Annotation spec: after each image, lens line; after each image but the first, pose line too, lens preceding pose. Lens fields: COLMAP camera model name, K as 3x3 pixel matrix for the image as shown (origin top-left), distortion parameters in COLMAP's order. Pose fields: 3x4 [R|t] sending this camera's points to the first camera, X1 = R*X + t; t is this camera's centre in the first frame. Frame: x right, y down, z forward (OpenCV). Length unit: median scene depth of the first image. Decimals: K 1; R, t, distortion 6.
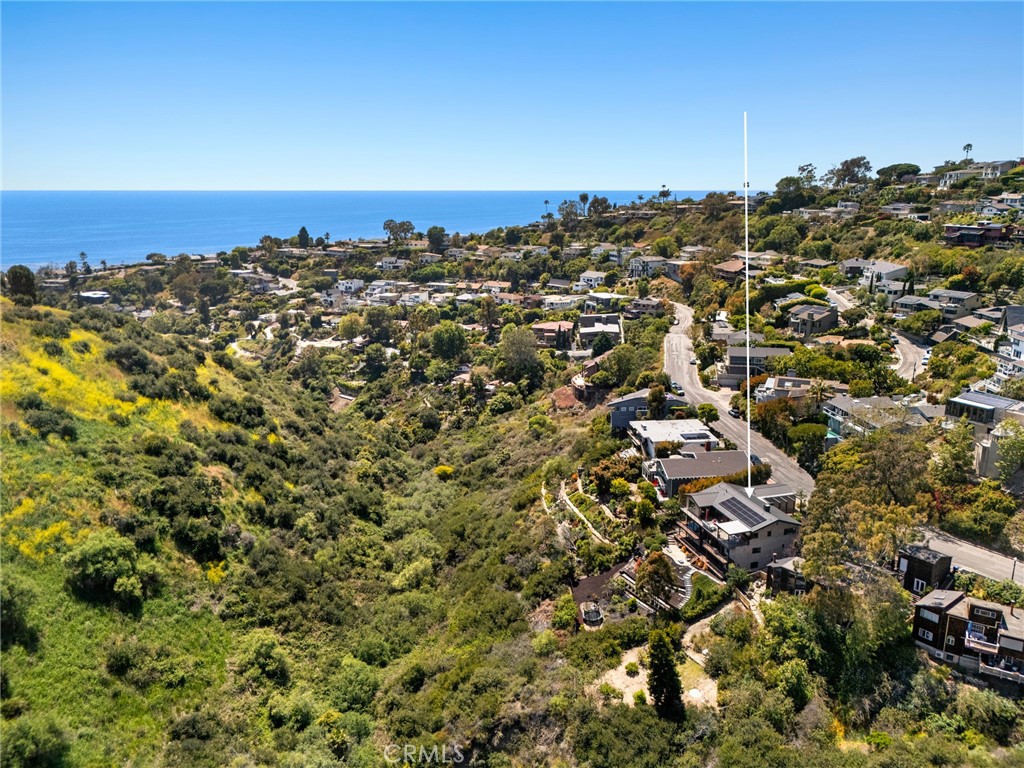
lens RADIAL K [[754.4, 0, 512.0], [0, 754.4, 384.0], [0, 0, 1]] dist [0.076820, -0.082993]
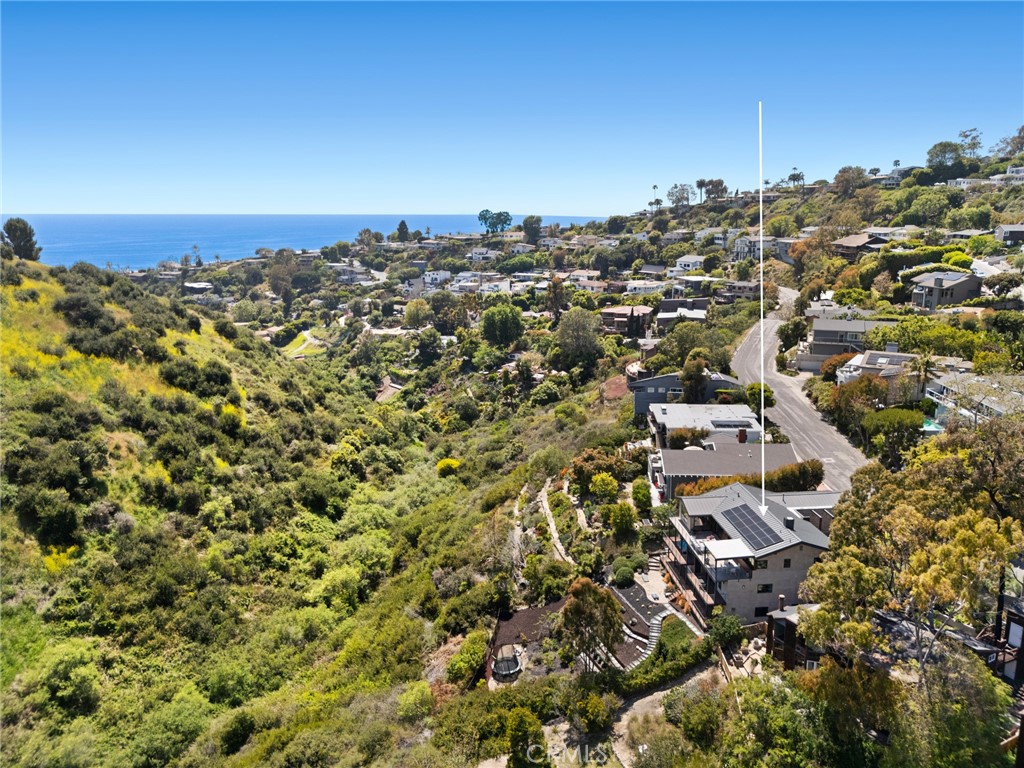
lens RADIAL K [[761.4, 0, 512.0], [0, 761.4, 384.0], [0, 0, 1]] dist [0.076260, -0.076269]
pose [[0.981754, 0.036259, -0.186666, 0.137170], [-0.040852, 0.998948, -0.020819, 0.043547], [0.185715, 0.028065, 0.982203, 0.201825]]
